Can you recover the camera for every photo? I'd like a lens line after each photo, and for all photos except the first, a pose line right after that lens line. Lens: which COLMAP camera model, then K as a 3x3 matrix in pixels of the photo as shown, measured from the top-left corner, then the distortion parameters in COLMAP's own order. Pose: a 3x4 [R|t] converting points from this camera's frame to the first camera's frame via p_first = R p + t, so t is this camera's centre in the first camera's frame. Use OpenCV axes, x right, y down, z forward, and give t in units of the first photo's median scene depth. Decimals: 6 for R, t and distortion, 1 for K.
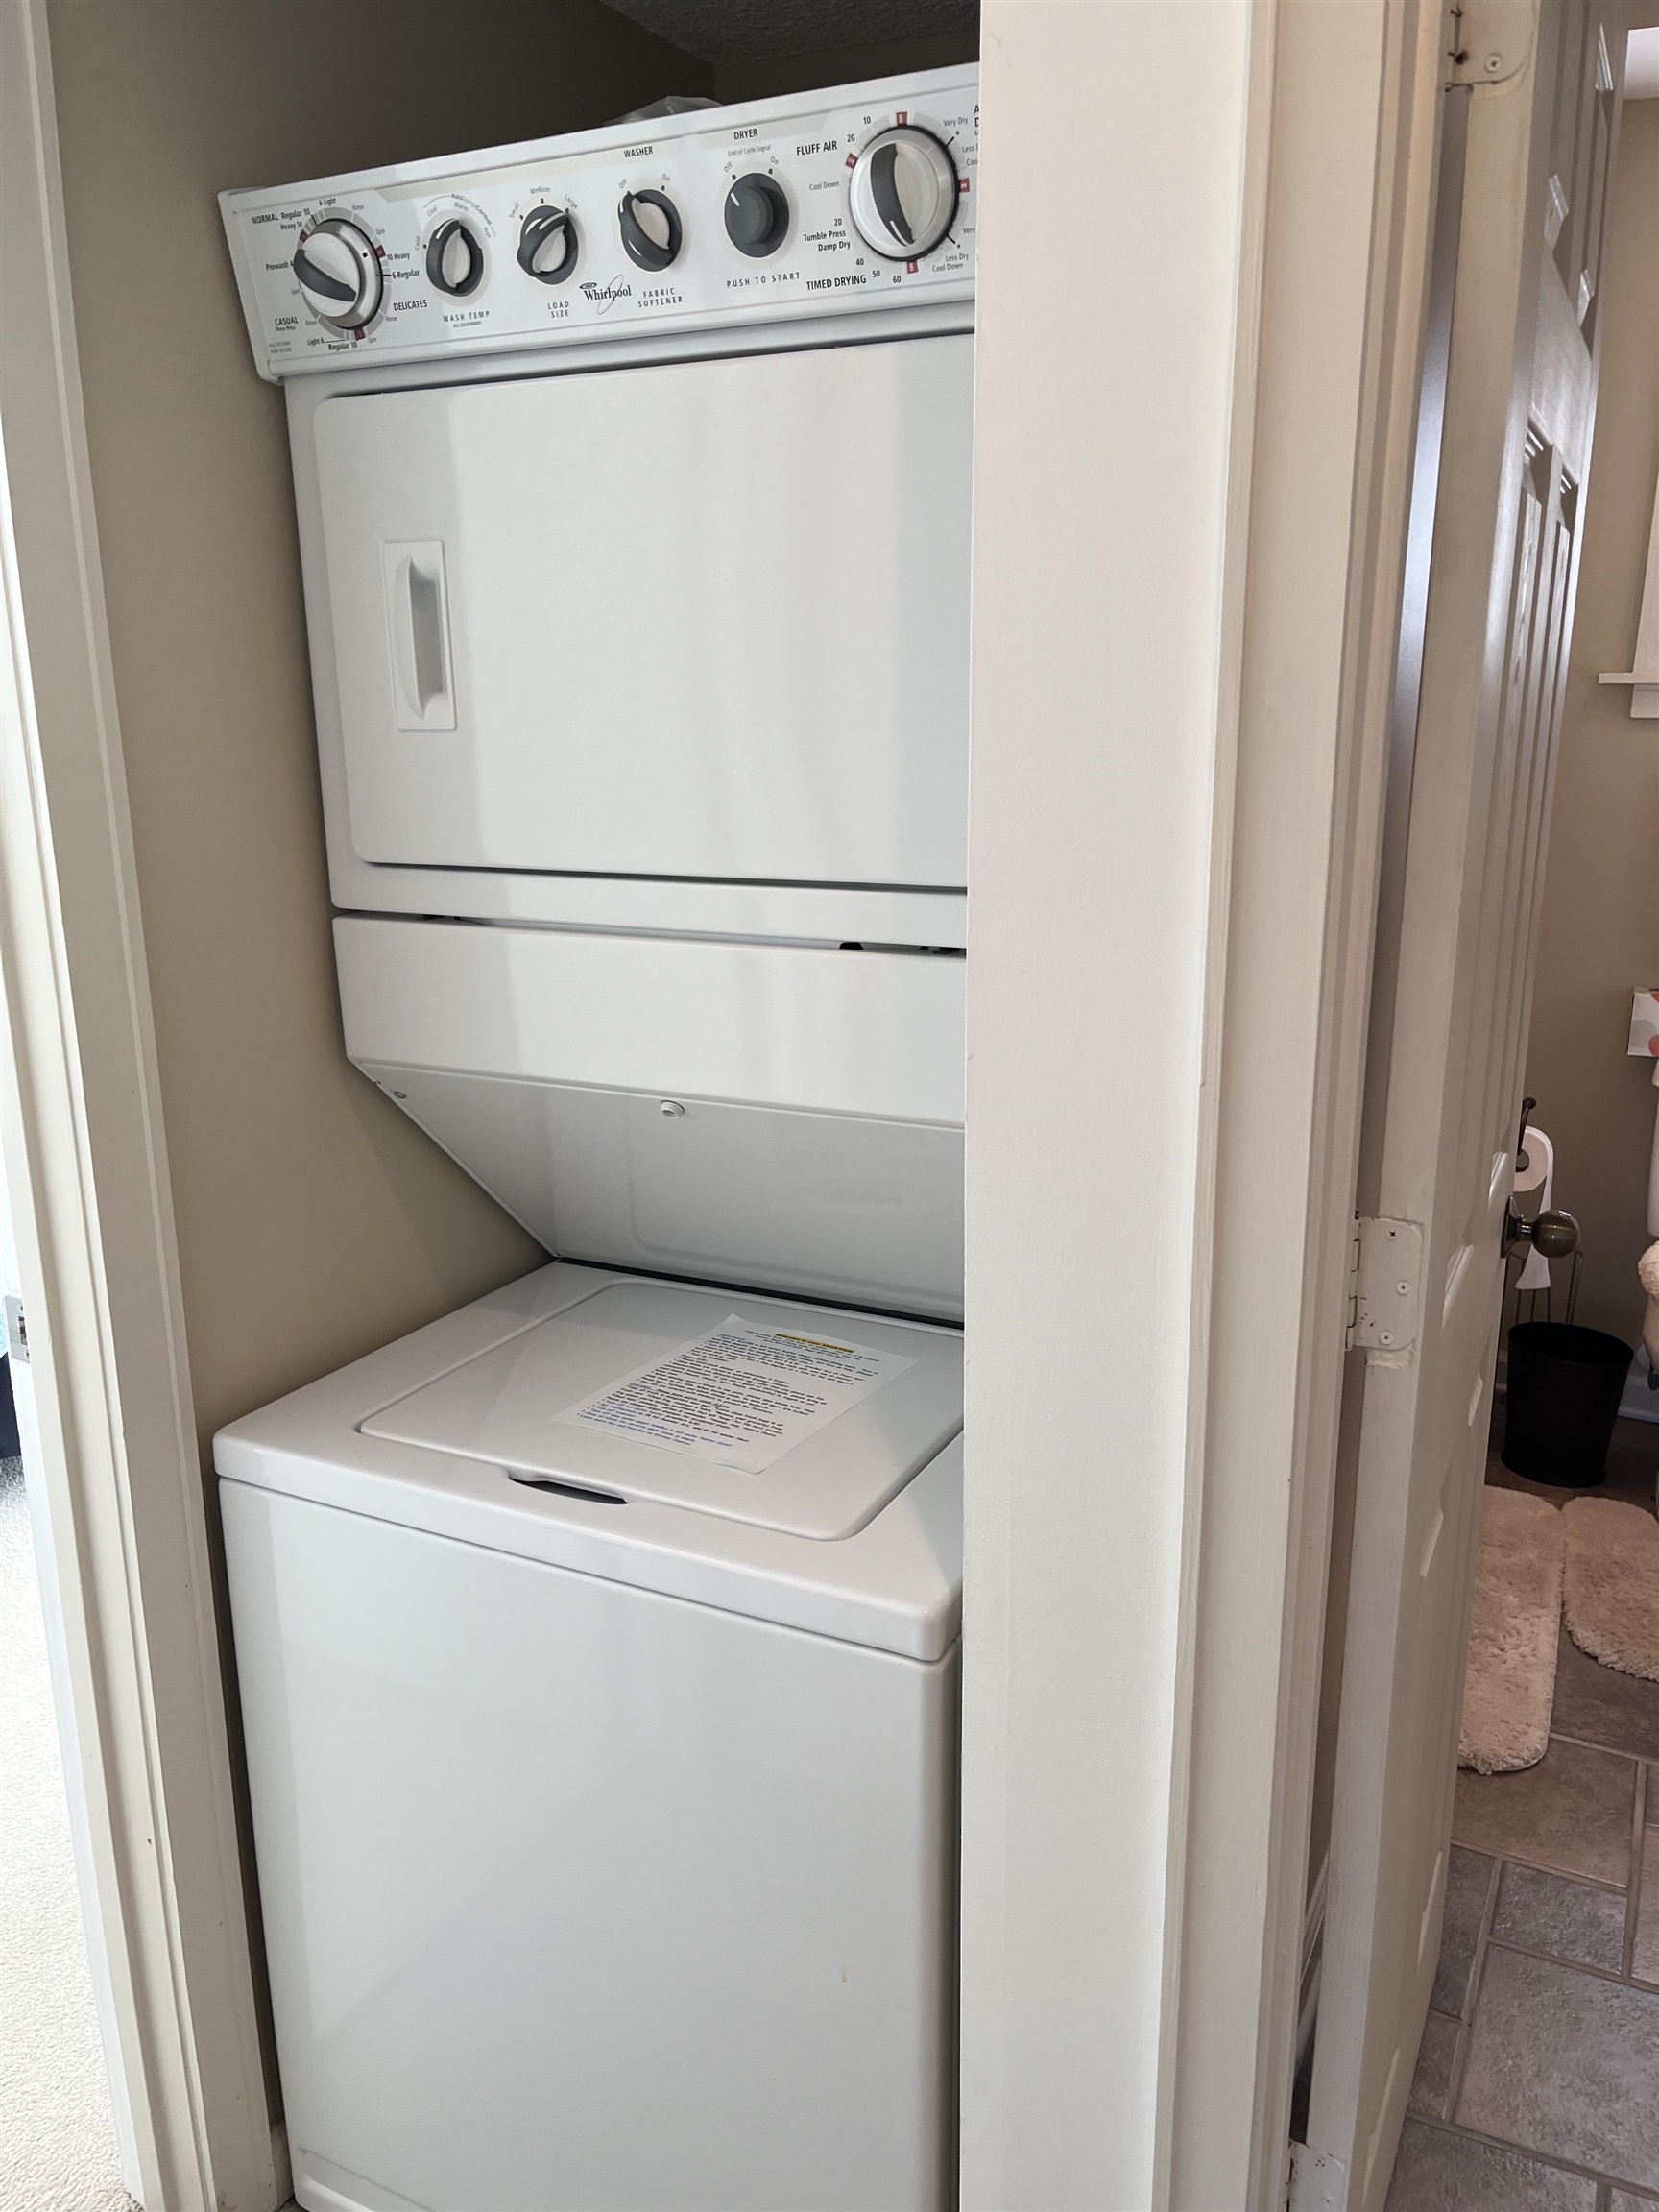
lens RADIAL K [[1698.4, 0, 833.4], [0, 1698.4, 1130.8], [0, 0, 1]] dist [0.058167, -0.077336]
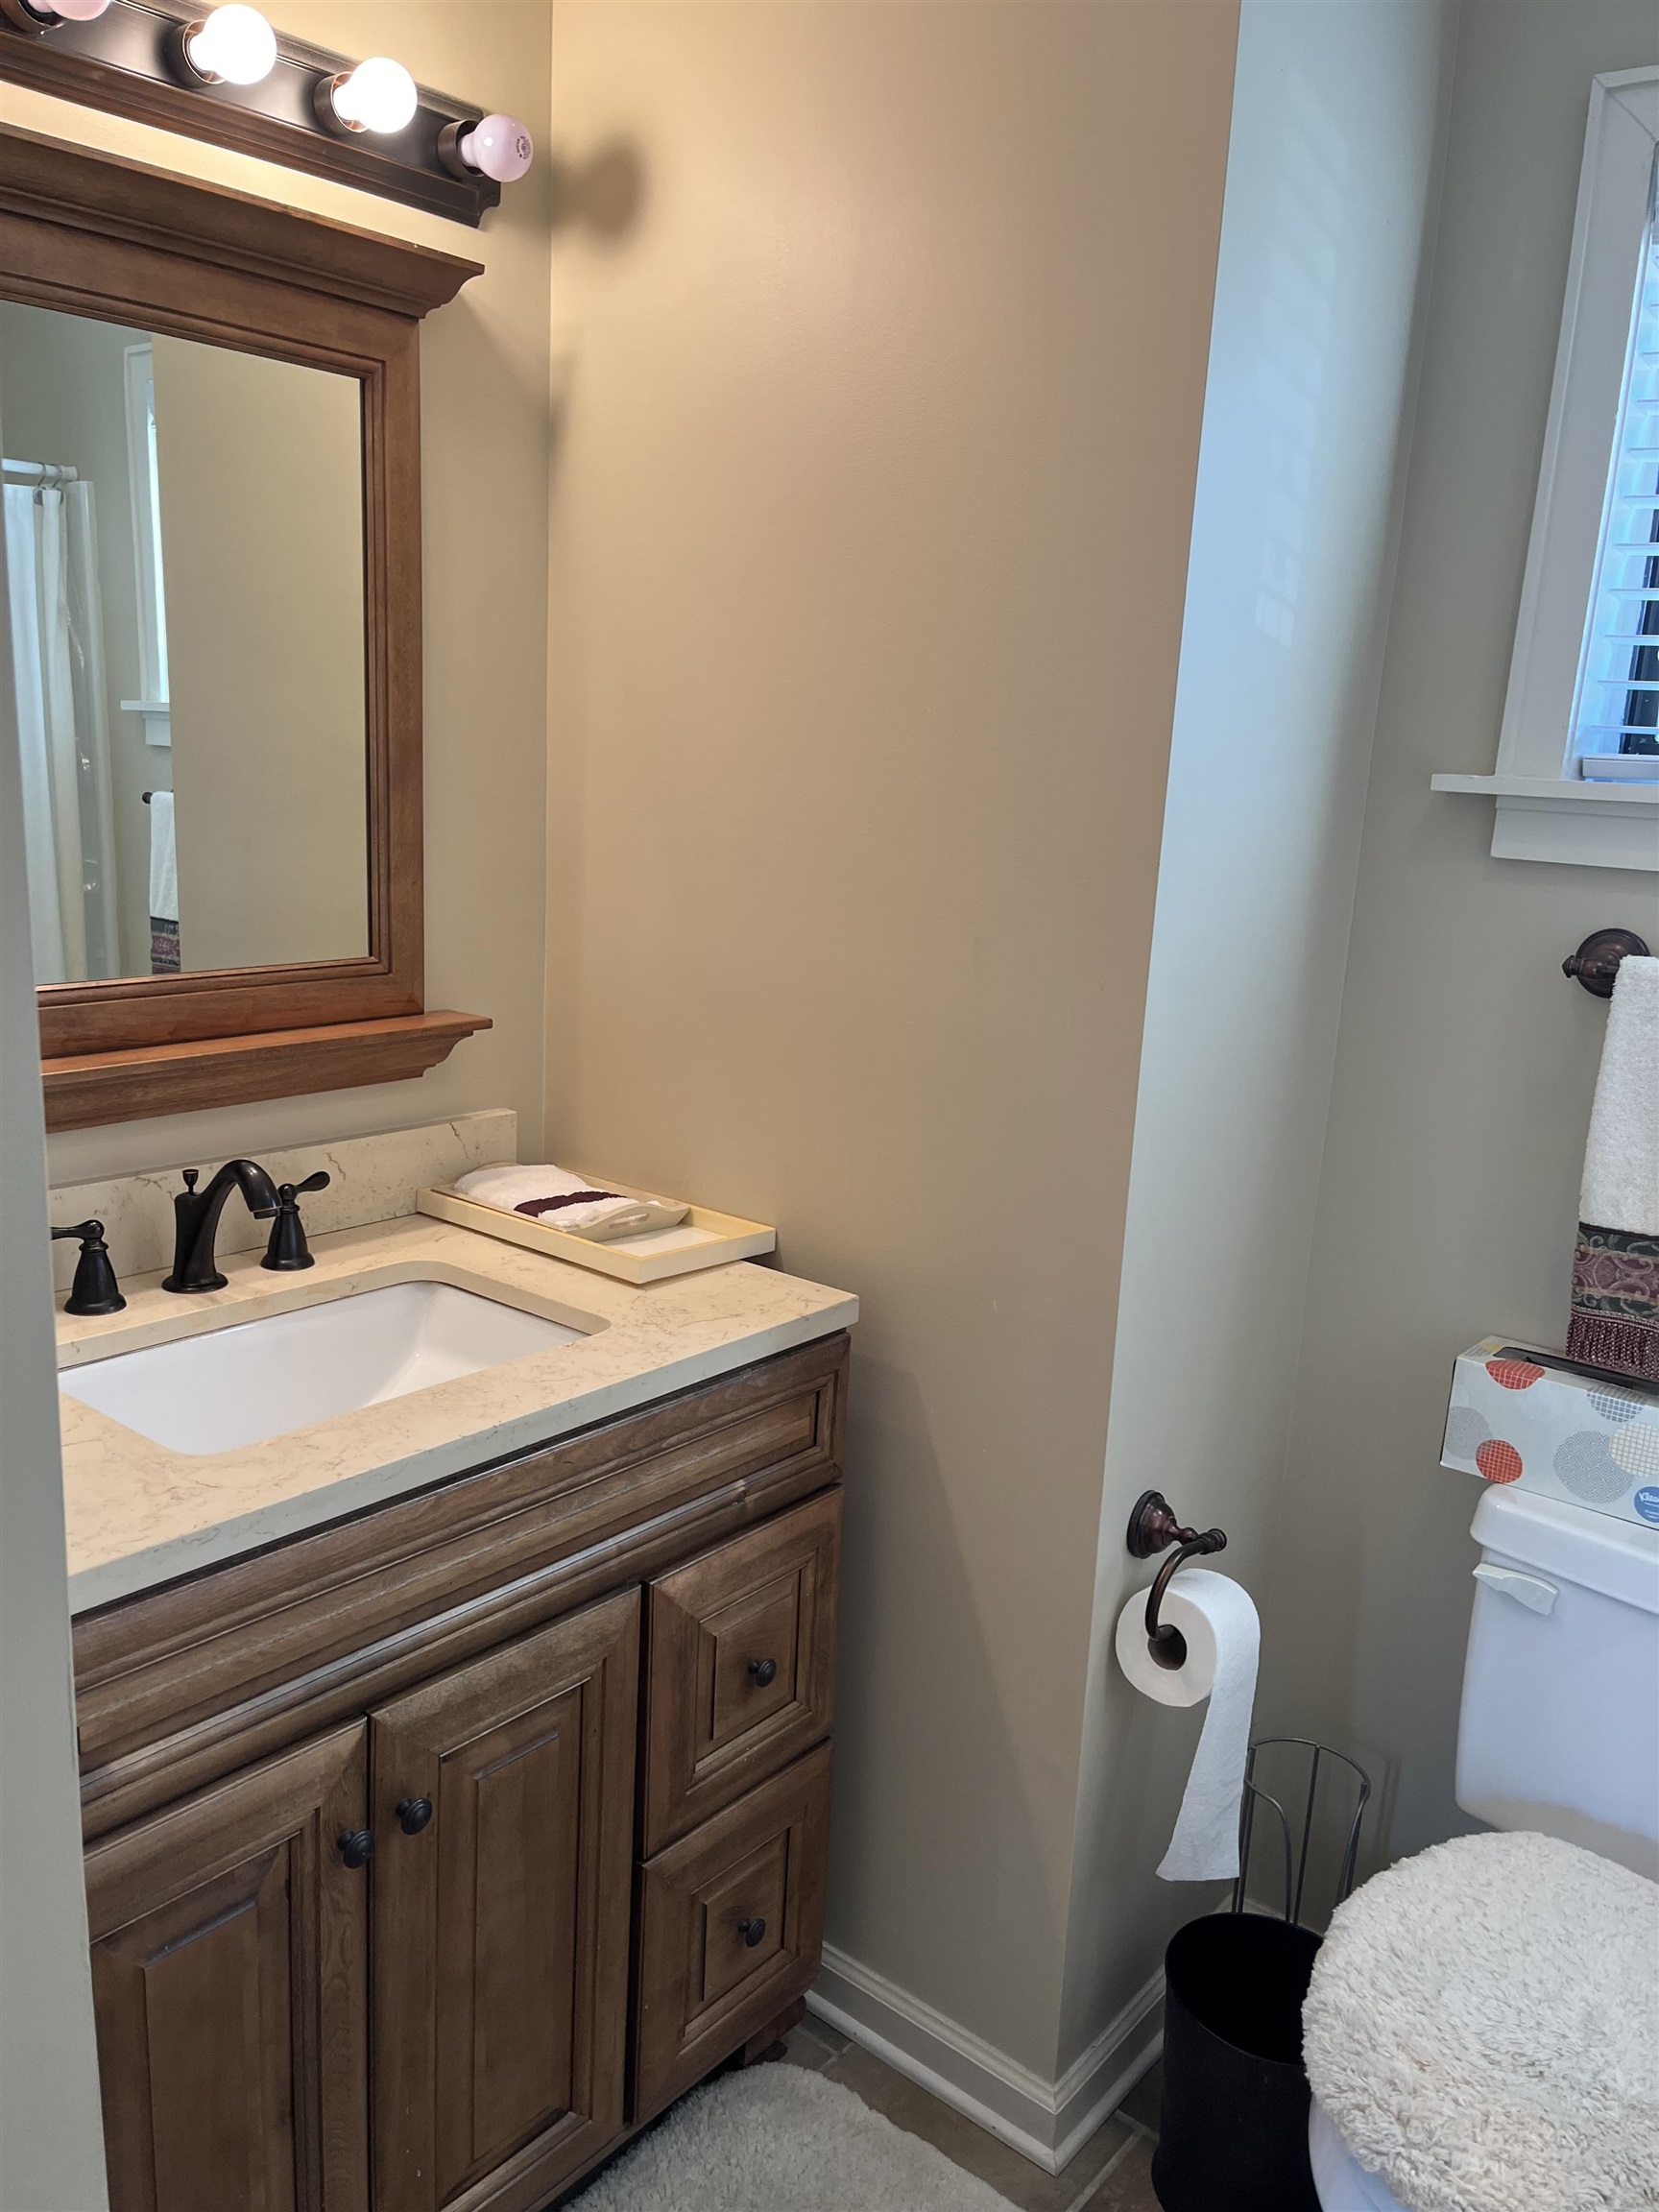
lens RADIAL K [[1667.9, 0, 822.4], [0, 1667.9, 1120.2], [0, 0, 1]] dist [0.048047, -0.077822]
pose [[0.970117, 0.097536, -0.222172, 0.397878], [-0.107156, 0.993739, -0.031637, -0.121302], [0.217695, 0.054499, 0.974494, 0.450169]]
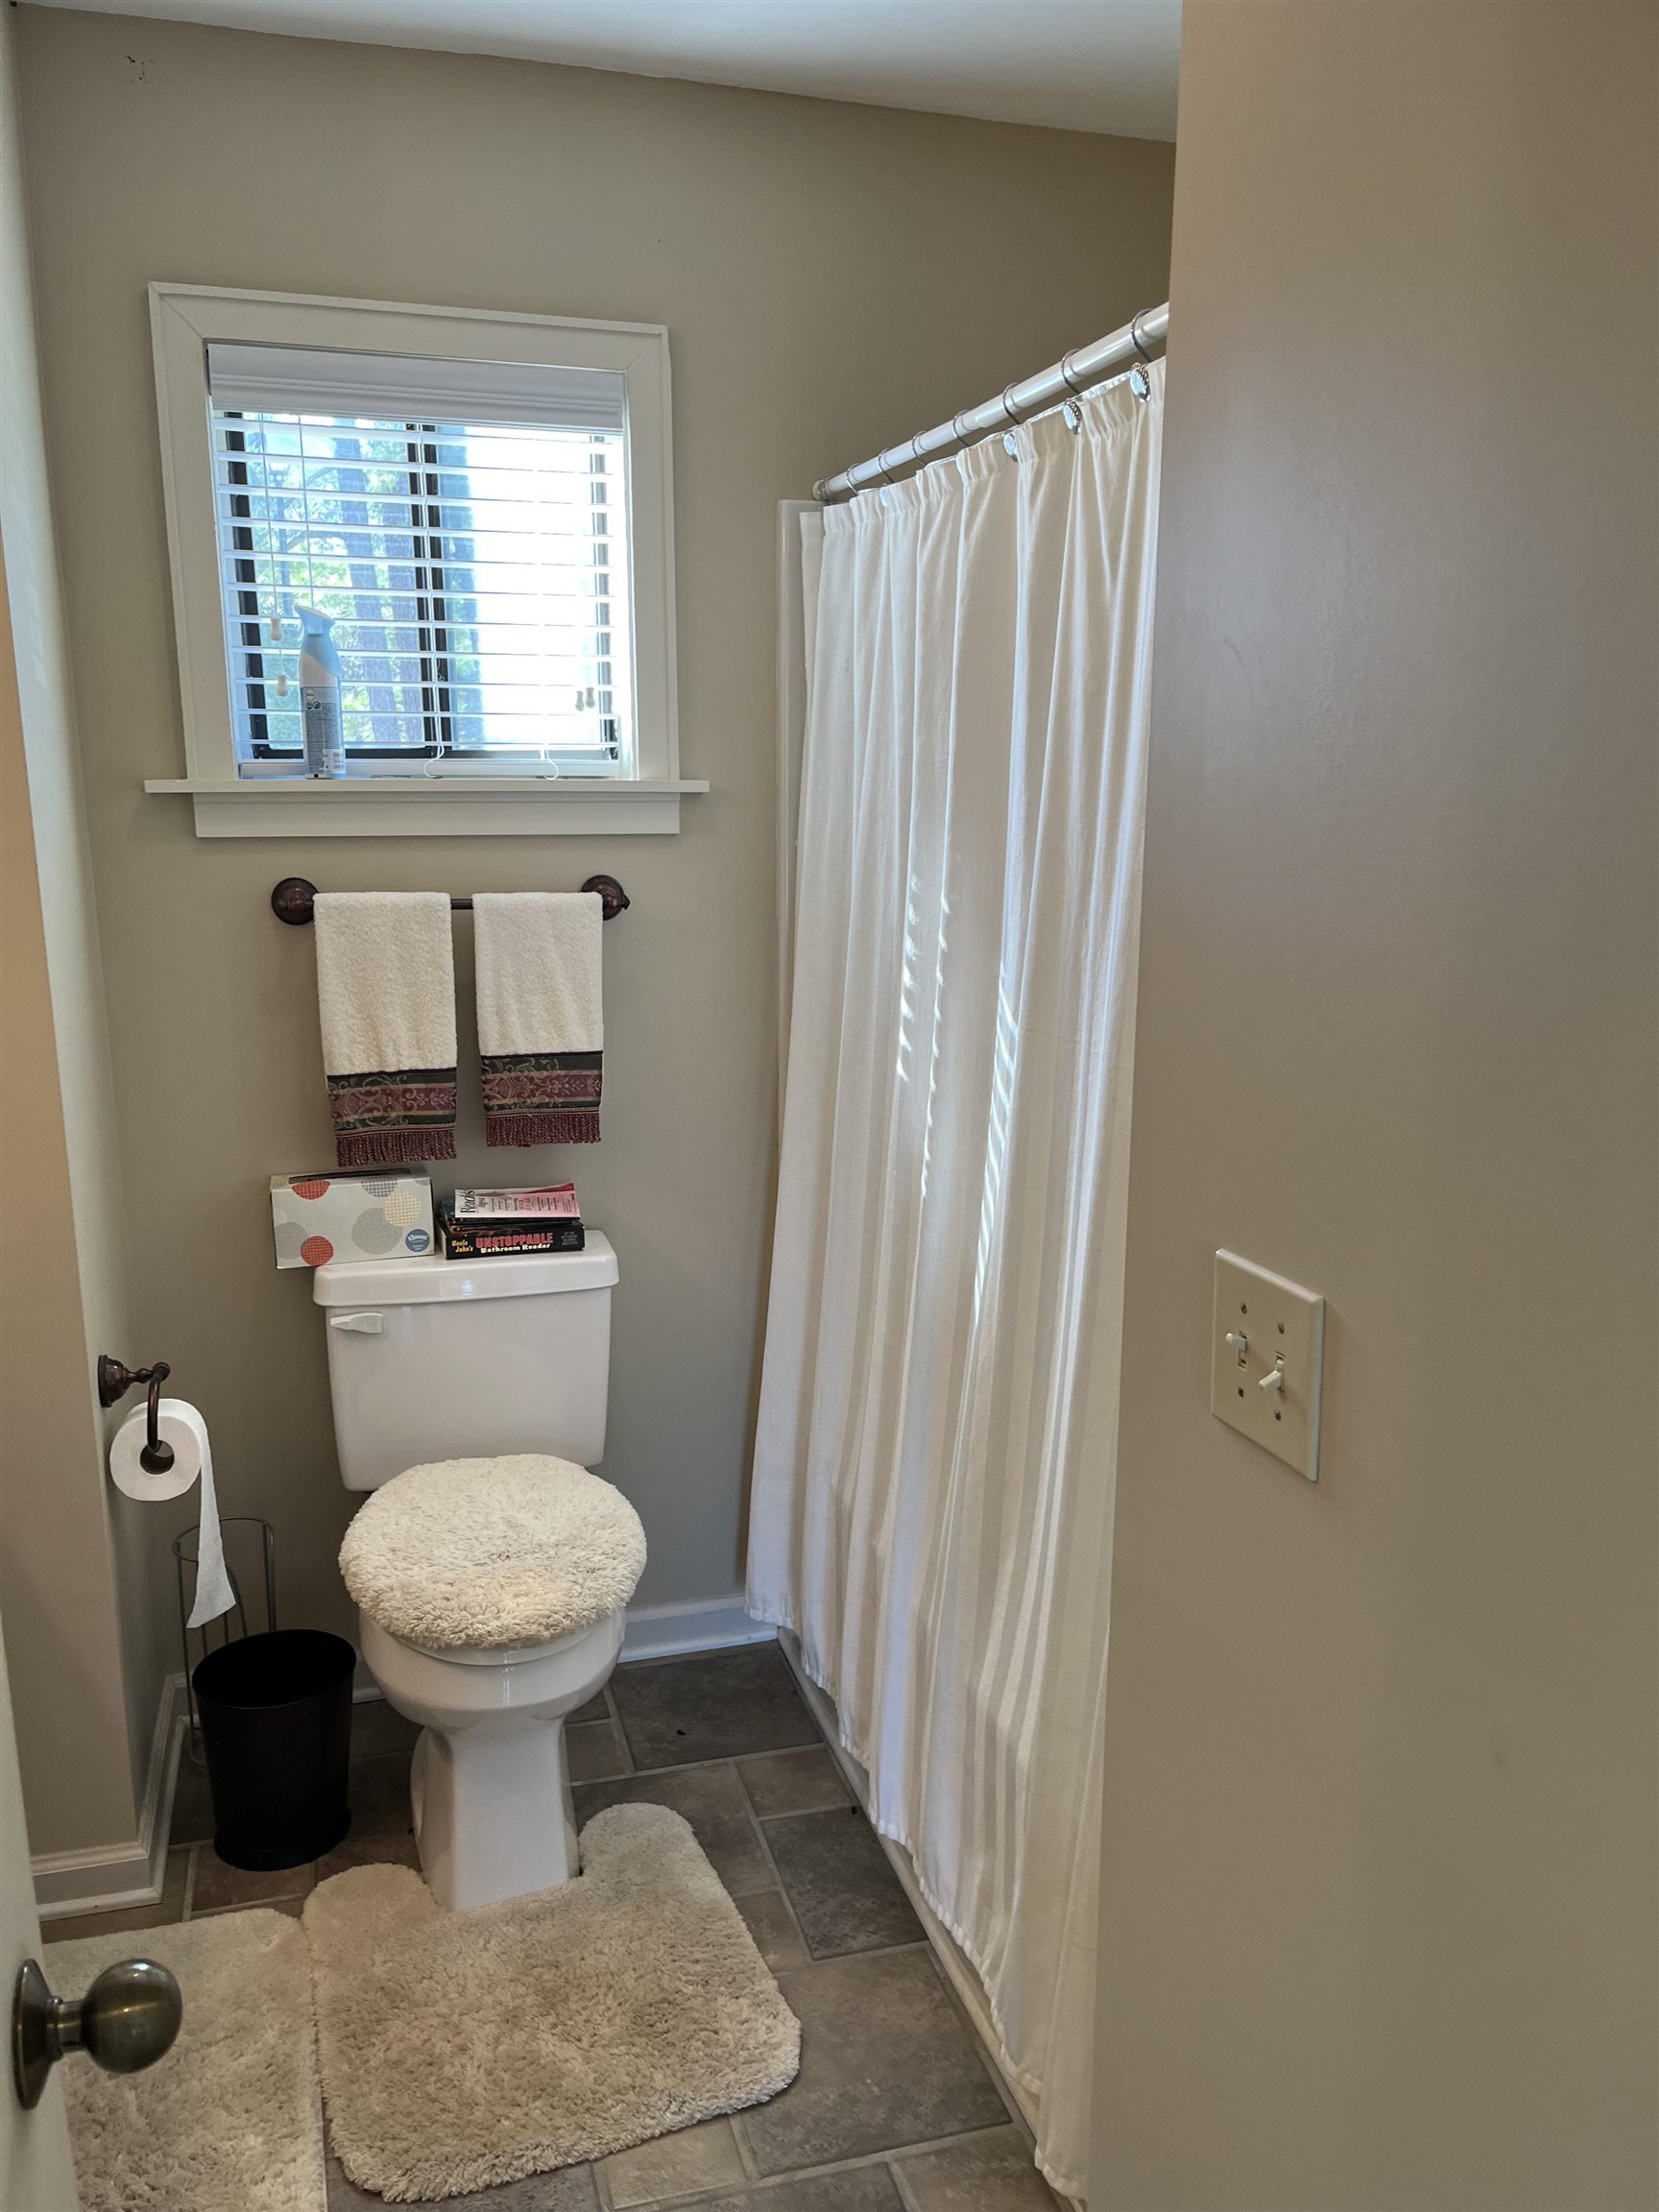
lens RADIAL K [[1667.9, 0, 822.4], [0, 1667.9, 1120.2], [0, 0, 1]] dist [0.048047, -0.077822]
pose [[0.735745, -0.149887, 0.660465, 0.163948], [0.175883, 0.984030, 0.027388, -0.092022], [-0.654022, 0.096014, 0.750357, 0.281359]]
